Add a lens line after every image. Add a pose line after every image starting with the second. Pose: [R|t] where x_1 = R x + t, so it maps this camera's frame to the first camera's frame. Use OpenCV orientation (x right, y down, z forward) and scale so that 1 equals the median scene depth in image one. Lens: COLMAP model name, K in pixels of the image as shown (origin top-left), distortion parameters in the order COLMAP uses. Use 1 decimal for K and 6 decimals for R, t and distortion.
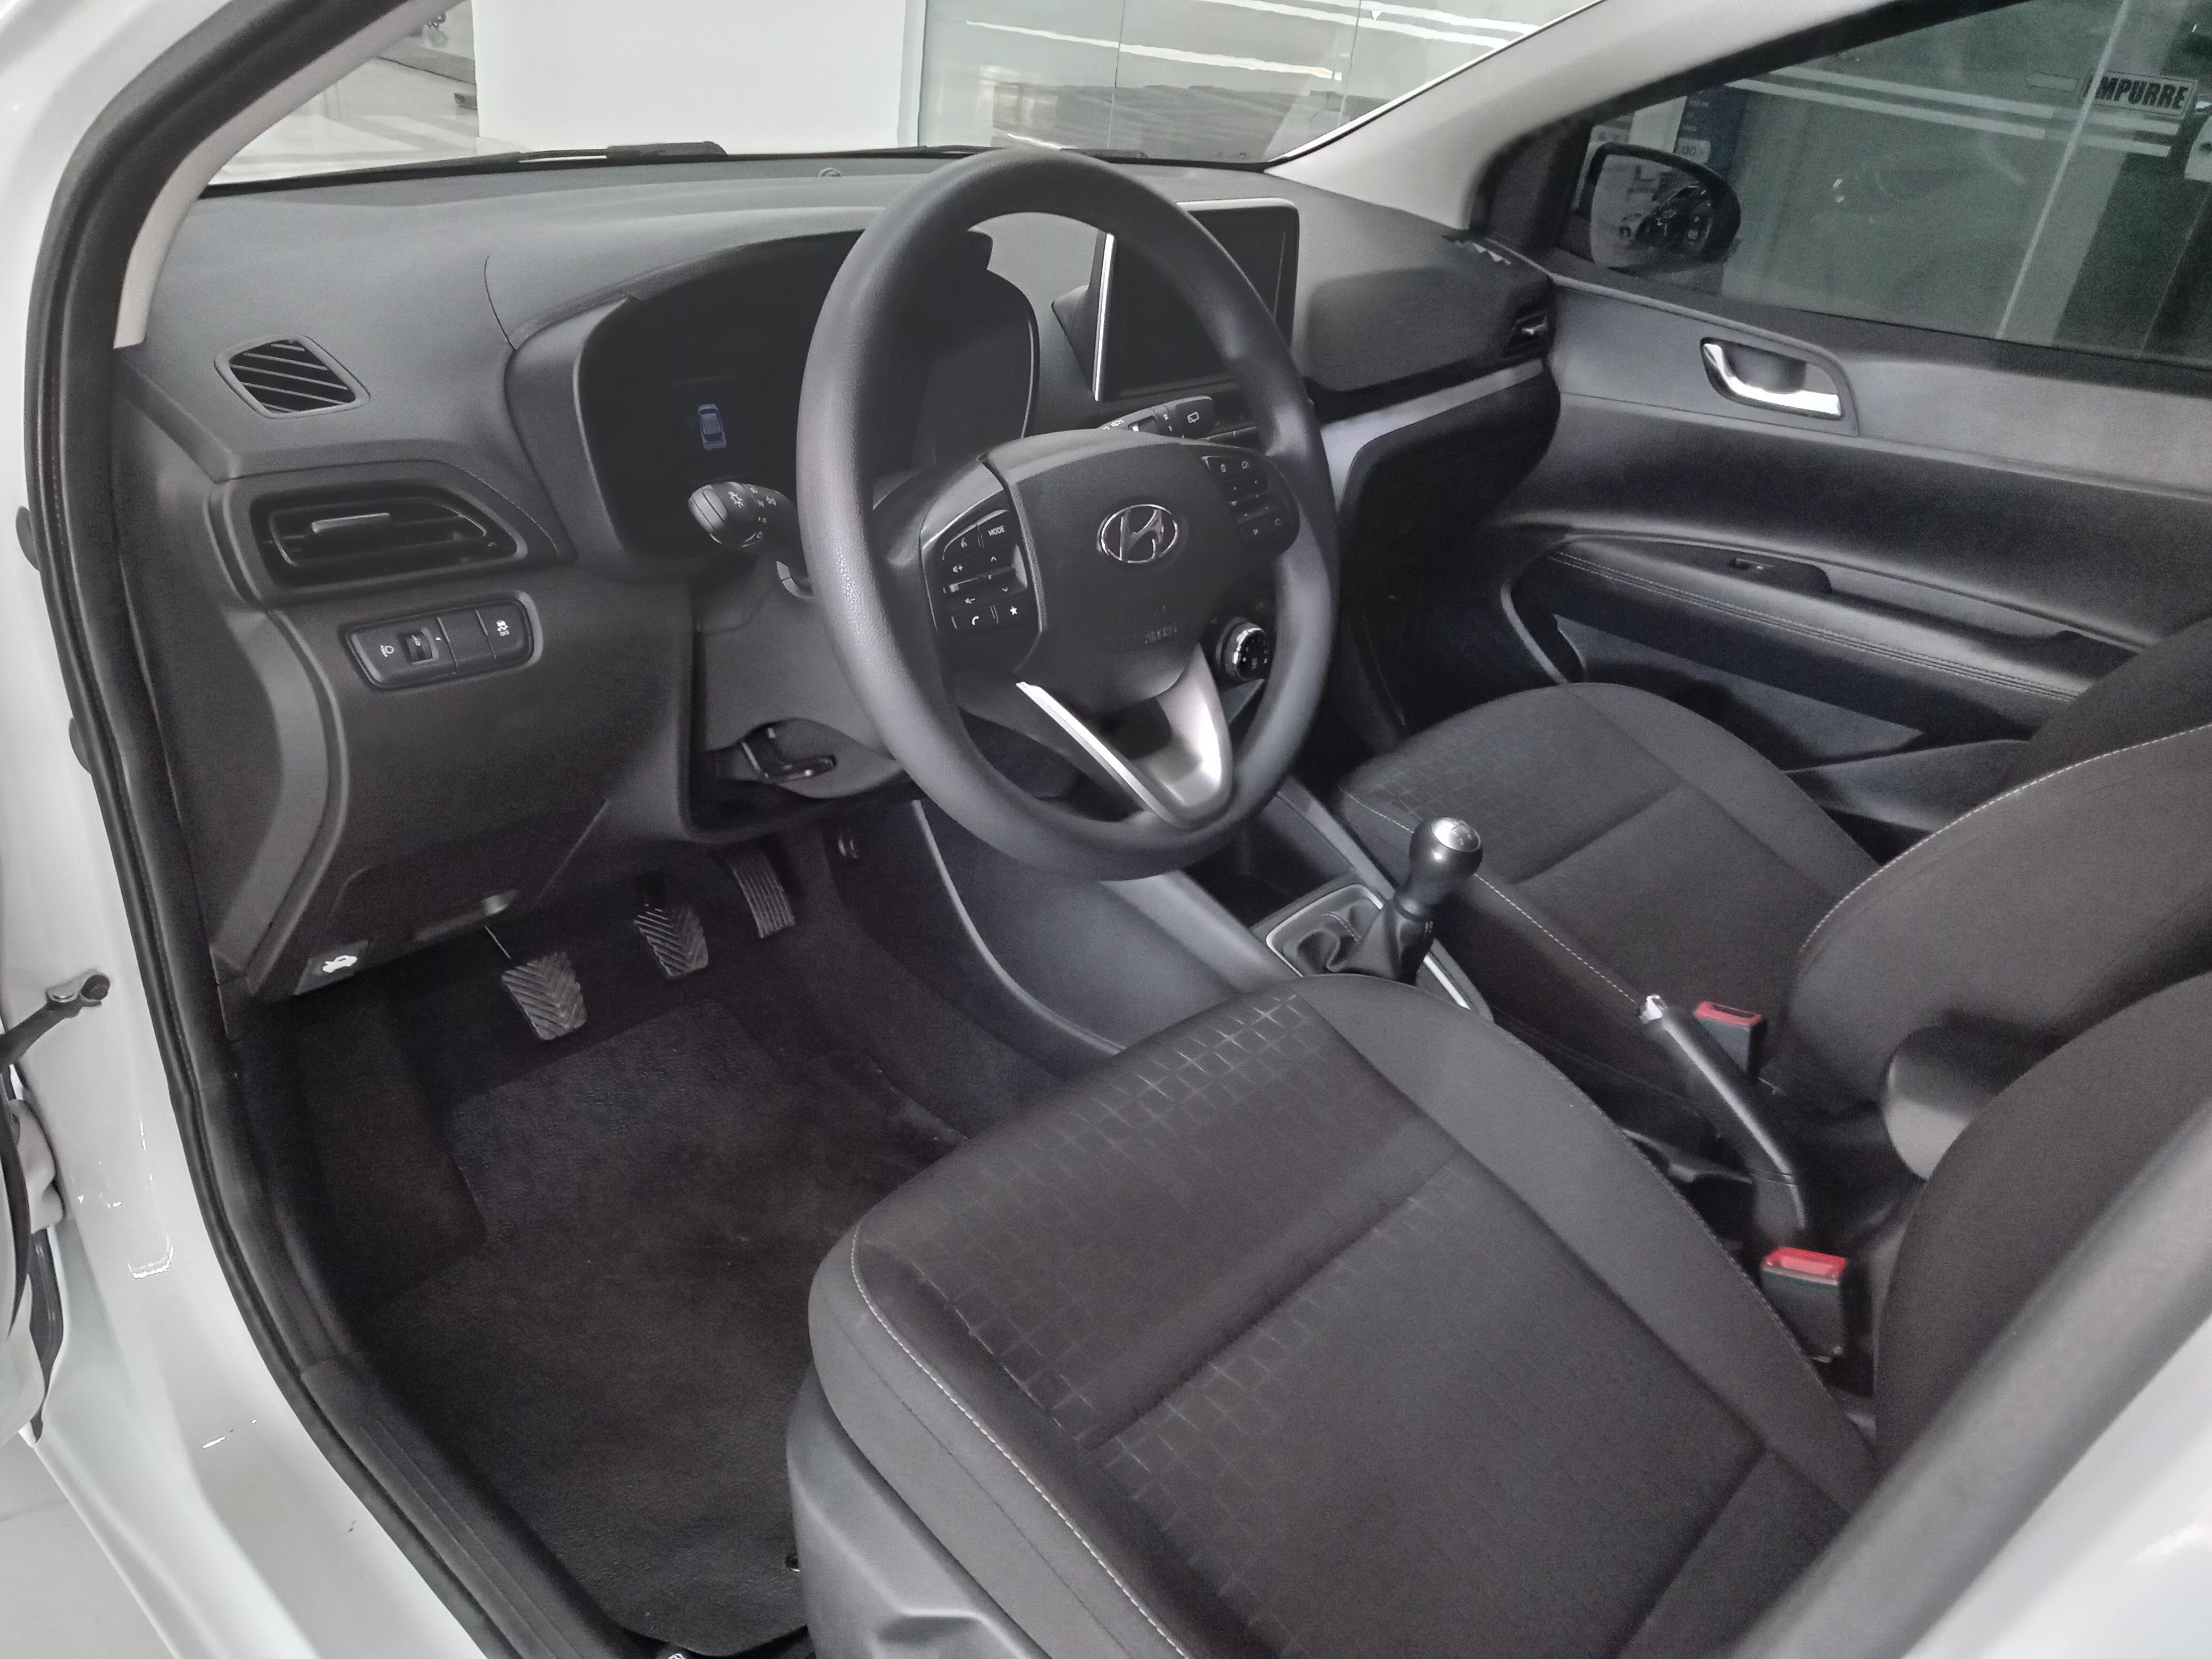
lens RADIAL K [[1606.8, 0, 1106.0], [0, 1606.8, 829.5], [0, 0, 1]] dist [0.054951, -0.060226]
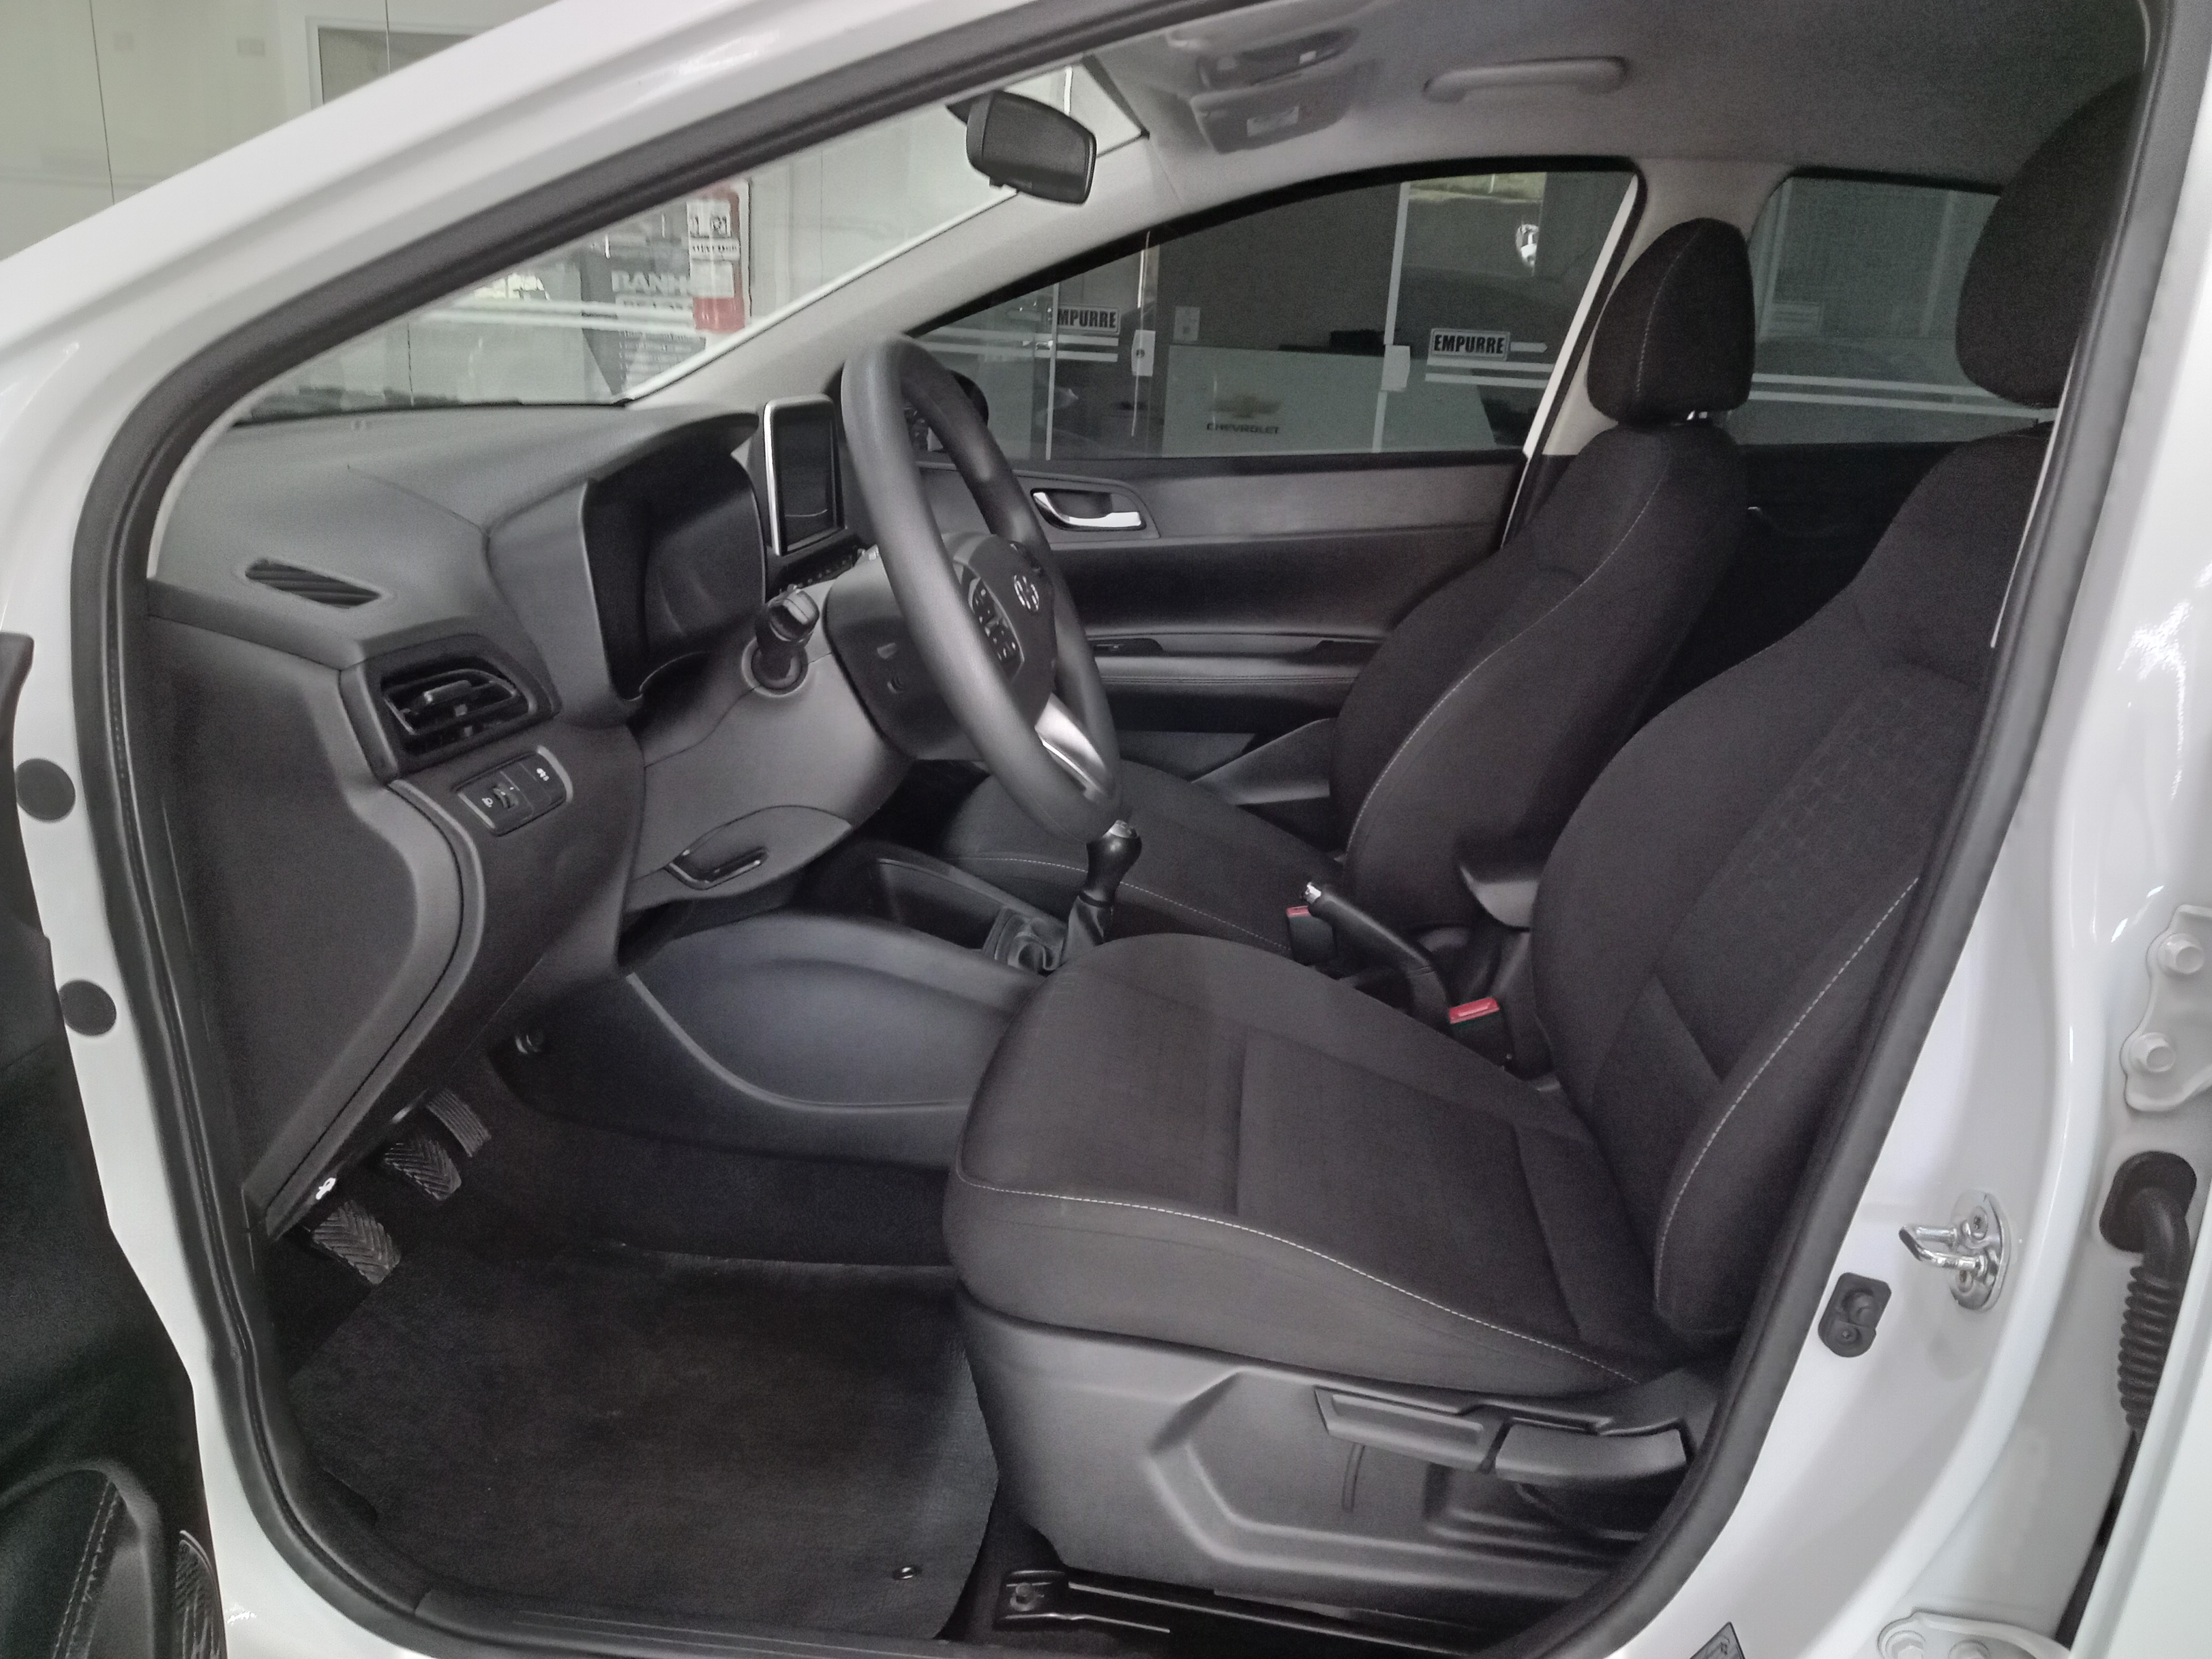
lens RADIAL K [[1606.8, 0, 1106.0], [0, 1606.8, 829.5], [0, 0, 1]] dist [0.054951, -0.060226]
pose [[0.802262, -0.235659, 0.548489, -0.405926], [0.315814, 0.947228, -0.054956, 0.056147], [-0.506594, 0.217310, 0.834350, -0.066425]]
